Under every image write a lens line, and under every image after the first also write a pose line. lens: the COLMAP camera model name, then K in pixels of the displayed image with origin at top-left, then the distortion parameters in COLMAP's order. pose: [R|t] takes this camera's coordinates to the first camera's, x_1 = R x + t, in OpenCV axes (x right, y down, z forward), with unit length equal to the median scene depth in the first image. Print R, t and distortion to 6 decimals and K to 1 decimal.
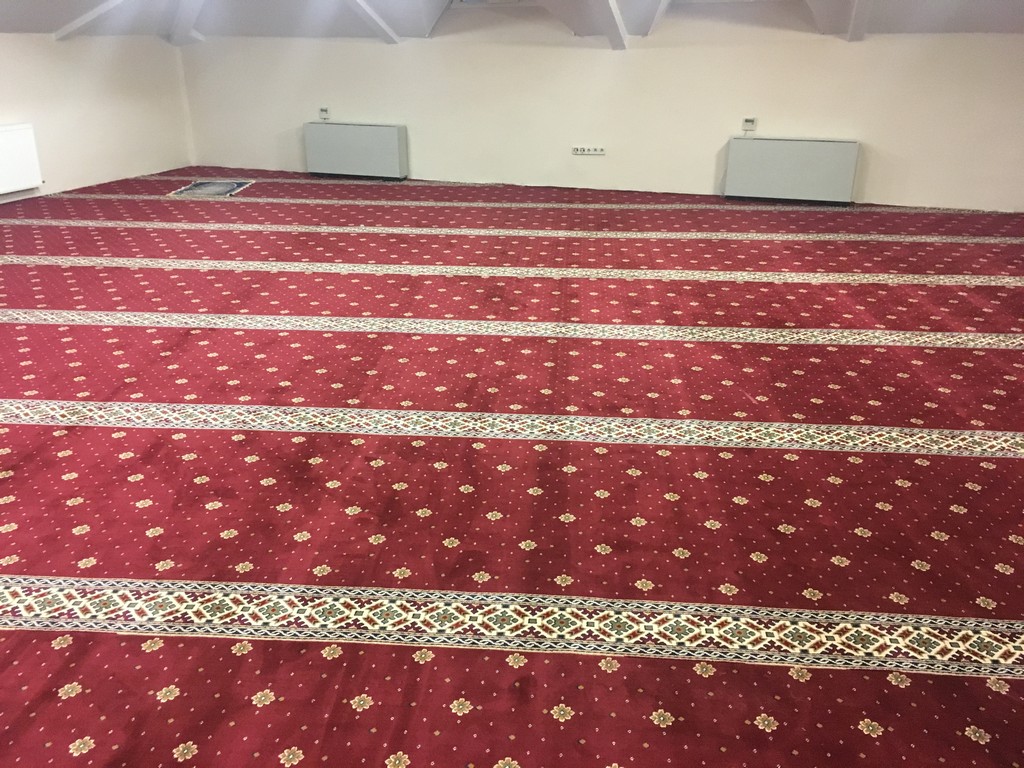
lens RADIAL K [[868.1, 0, 514.2], [0, 868.1, 381.1], [0, 0, 1]] dist [0.079833, -0.092318]
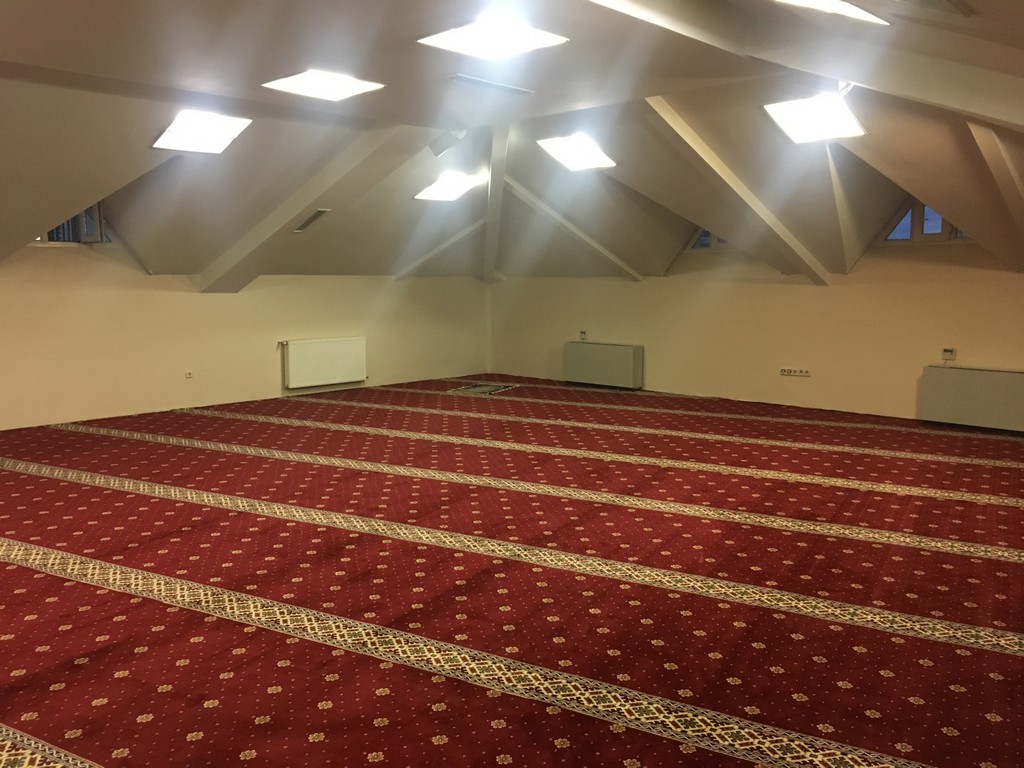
lens RADIAL K [[868.1, 0, 514.2], [0, 868.1, 381.1], [0, 0, 1]] dist [0.079833, -0.092318]
pose [[0.904877, 0.048547, -0.422896, 0.553856], [-0.152978, 0.964190, -0.216644, 0.086529], [0.397235, 0.260730, 0.879900, -0.223530]]
